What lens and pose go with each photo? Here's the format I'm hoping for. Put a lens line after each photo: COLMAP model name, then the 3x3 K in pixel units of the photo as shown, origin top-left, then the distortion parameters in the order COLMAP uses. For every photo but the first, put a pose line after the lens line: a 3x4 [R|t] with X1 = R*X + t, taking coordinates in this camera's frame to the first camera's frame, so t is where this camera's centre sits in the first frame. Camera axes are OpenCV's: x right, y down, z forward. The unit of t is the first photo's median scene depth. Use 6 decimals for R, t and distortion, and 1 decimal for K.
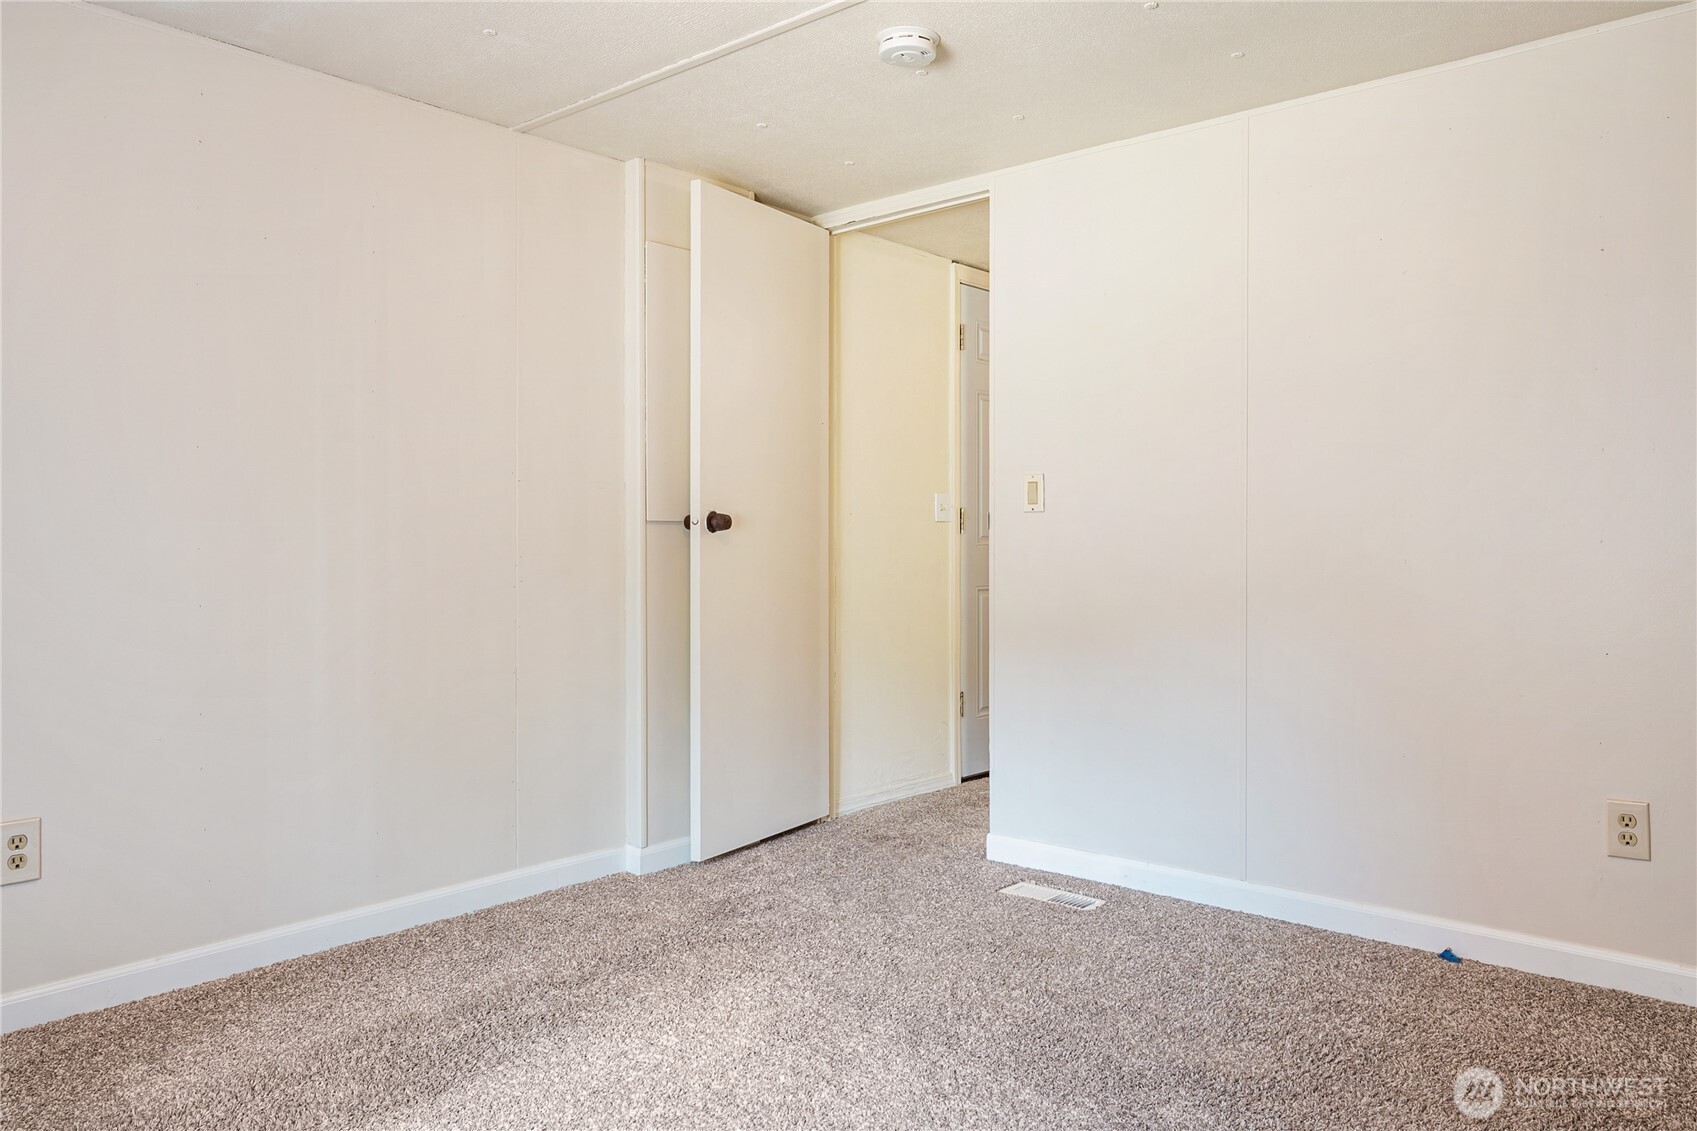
lens RADIAL K [[1212.1, 0, 848.4], [0, 1212.1, 560.5], [0, 0, 1]] dist [0.009867, 0.000616]
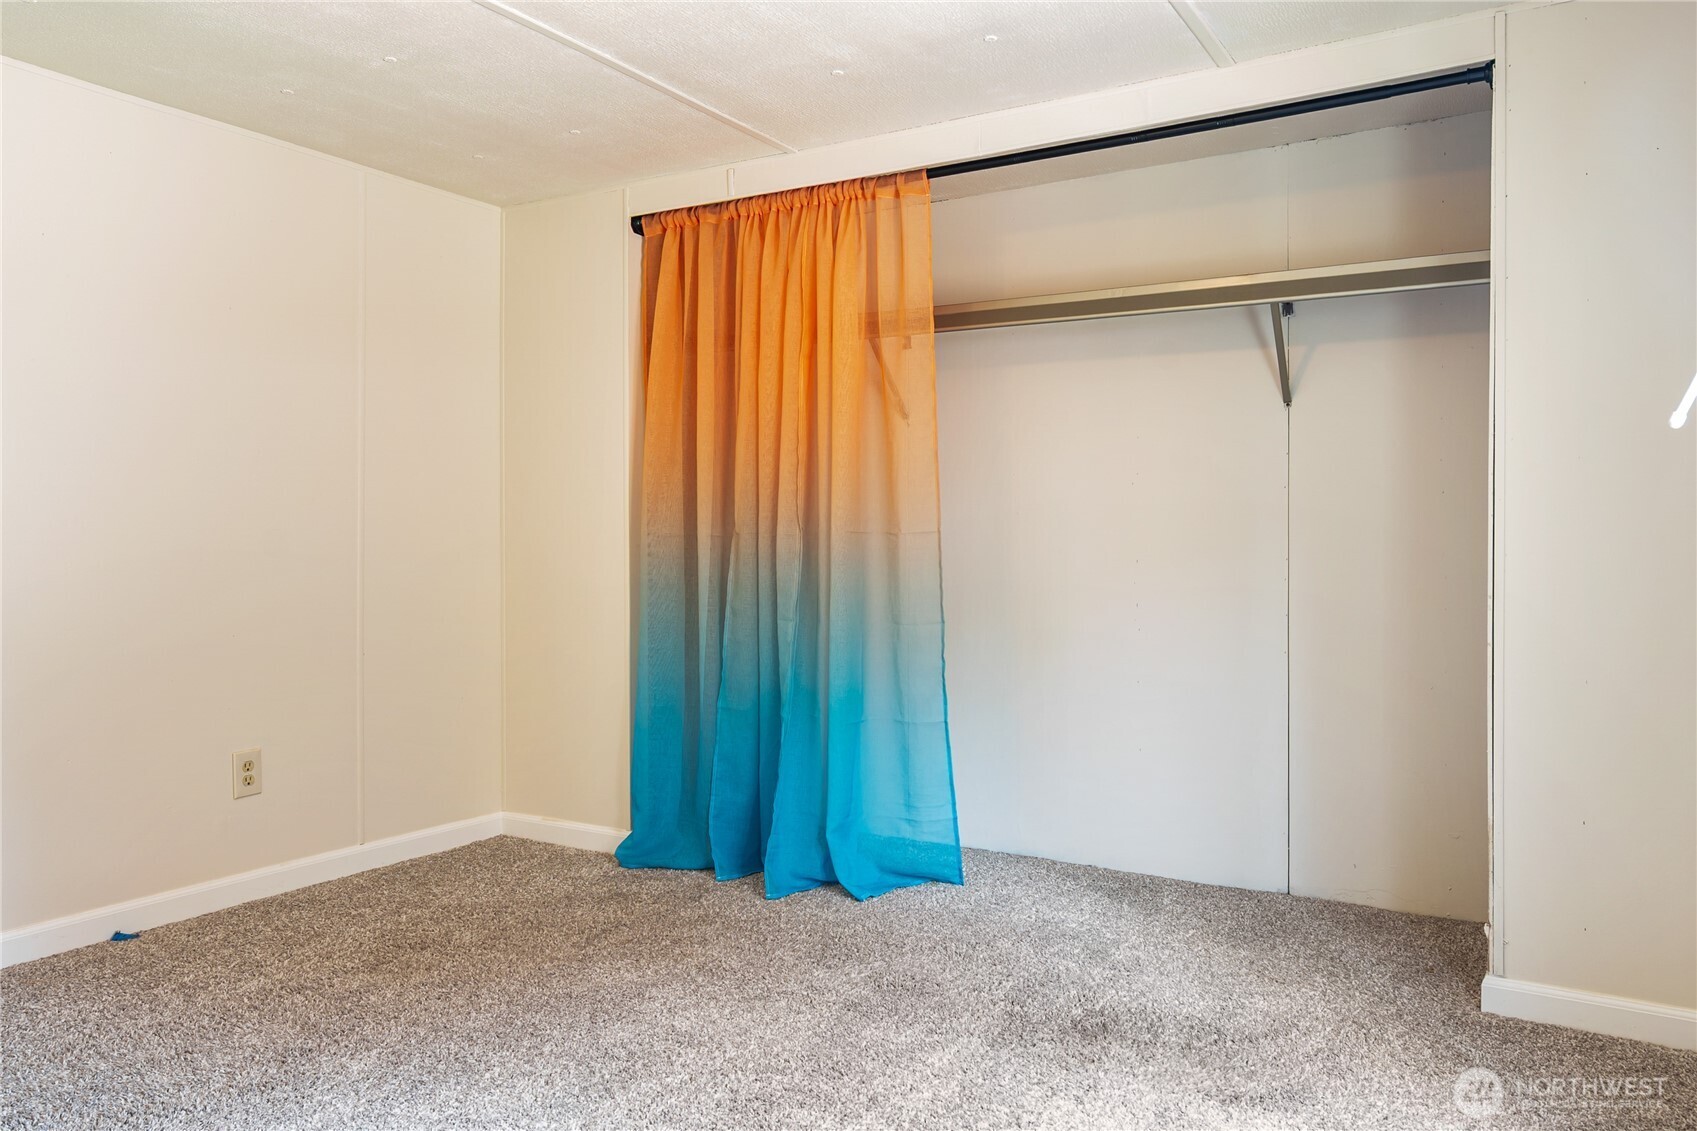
lens RADIAL K [[1212.1, 0, 849.8], [0, 1212.1, 561.1], [0, 0, 1]] dist [0.009867, 0.000616]
pose [[-0.185317, -0.004368, 0.982669, -0.676557], [0.013120, 0.999890, 0.006919, 0.001199], [-0.982591, 0.014175, -0.185239, 0.588809]]
